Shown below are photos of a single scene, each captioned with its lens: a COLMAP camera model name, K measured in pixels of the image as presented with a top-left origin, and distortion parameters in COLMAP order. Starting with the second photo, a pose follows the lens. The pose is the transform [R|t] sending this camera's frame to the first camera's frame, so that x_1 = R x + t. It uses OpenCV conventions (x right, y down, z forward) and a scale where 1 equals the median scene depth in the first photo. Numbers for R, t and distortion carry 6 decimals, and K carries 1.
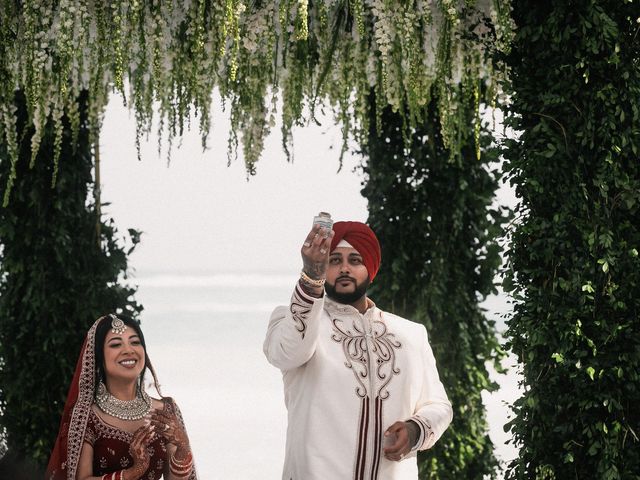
lens RADIAL K [[2058.5, 0, 320.0], [0, 2058.5, 240.0], [0, 0, 1]] dist [0.014950, 0.506381]
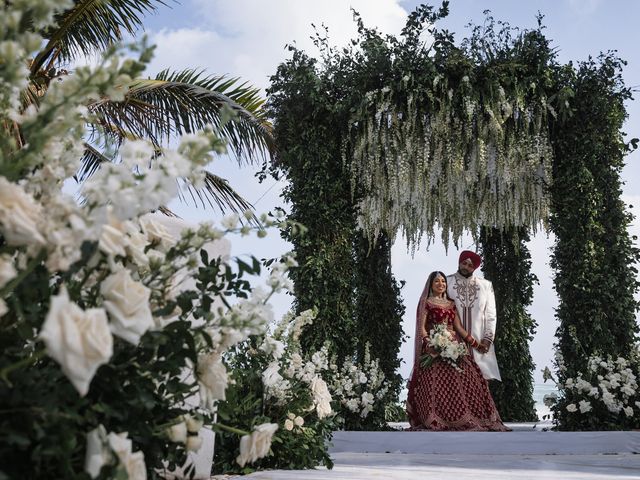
lens RADIAL K [[702.6, 0, 320.0], [0, 702.6, 240.0], [0, 0, 1]] dist [0.011724, 0.005359]
pose [[0.990396, -0.000801, -0.138260, -0.069797], [-0.025778, 0.981379, -0.190342, 0.133614], [0.135838, 0.192078, 0.971933, 0.002922]]
